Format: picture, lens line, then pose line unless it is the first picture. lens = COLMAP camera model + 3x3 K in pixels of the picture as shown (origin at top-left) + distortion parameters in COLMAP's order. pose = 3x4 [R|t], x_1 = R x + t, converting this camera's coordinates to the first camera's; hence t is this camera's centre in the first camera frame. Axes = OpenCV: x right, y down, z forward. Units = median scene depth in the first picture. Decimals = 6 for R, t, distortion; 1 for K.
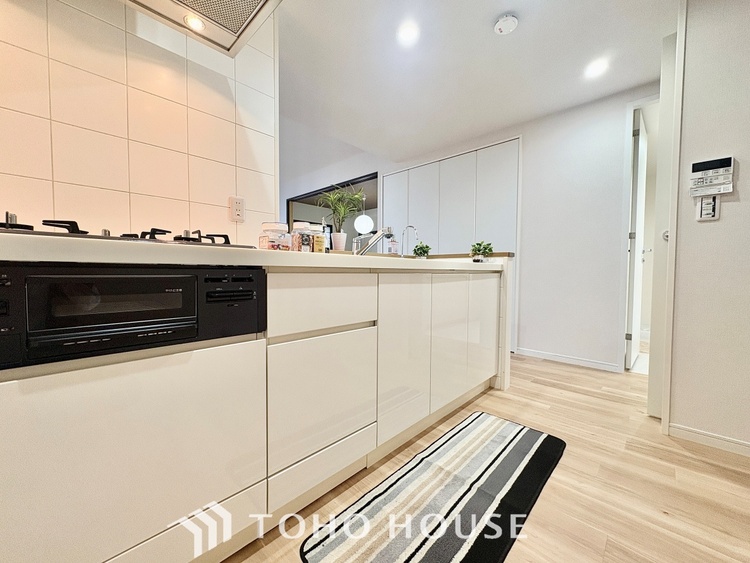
lens RADIAL K [[300.4, 0, 373.4], [0, 300.4, 280.7], [0, 0, 1]] dist [0.002981, -0.000390]
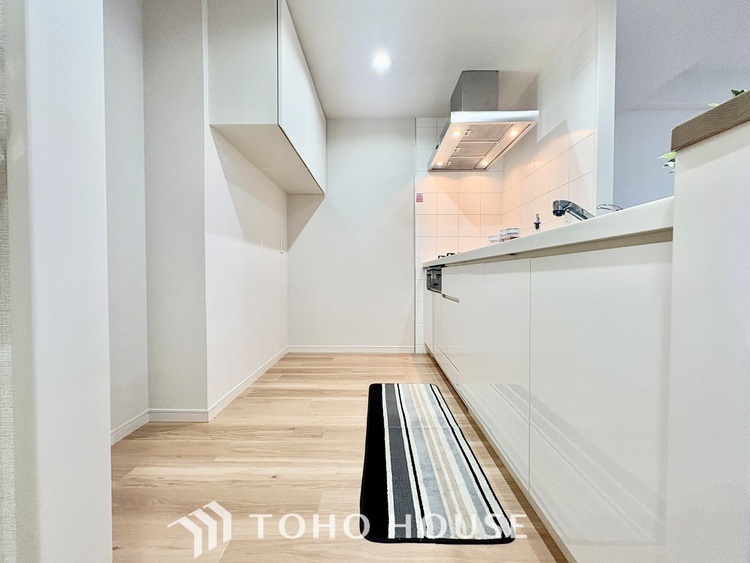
lens RADIAL K [[300.4, 0, 372.7], [0, 300.4, 280.9], [0, 0, 1]] dist [0.002981, -0.000390]
pose [[-0.736709, 0.004464, -0.676195, 1.277683], [-0.029284, 0.998829, 0.038499, 0.005537], [0.675575, 0.048165, -0.735716, 1.781941]]
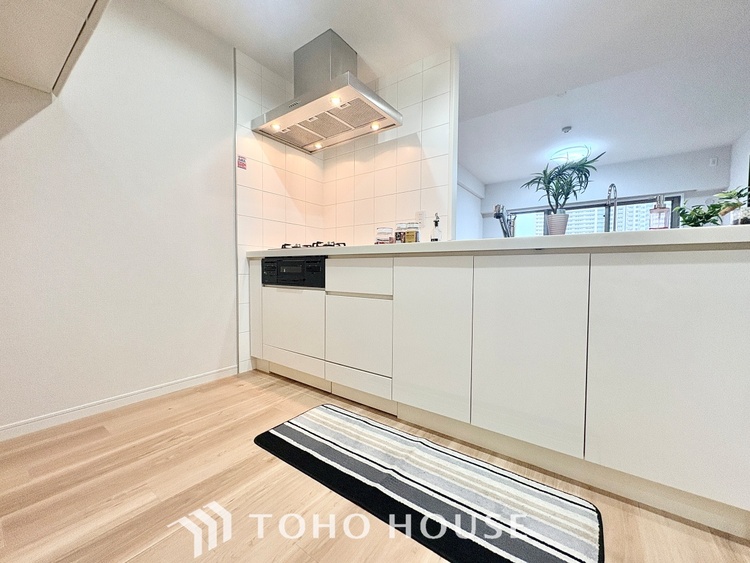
lens RADIAL K [[300.4, 0, 375.1], [0, 300.4, 280.7], [0, 0, 1]] dist [0.002981, -0.000390]
pose [[0.127255, 0.026494, -0.991516, 1.243621], [-0.040317, 0.998955, 0.021519, 0.048108], [0.991050, 0.037237, 0.128190, 0.782430]]
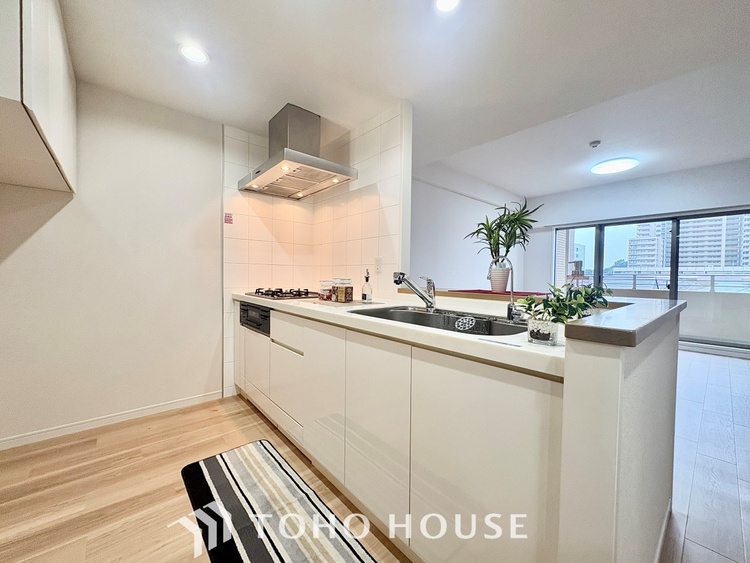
lens RADIAL K [[300.4, 0, 374.1], [0, 300.4, 282.0], [0, 0, 1]] dist [0.002981, -0.000390]
pose [[-0.101292, 0.013723, -0.994762, 1.353160], [-0.049194, 0.998613, 0.018785, -0.232913], [0.993640, 0.050839, -0.100477, 1.461238]]
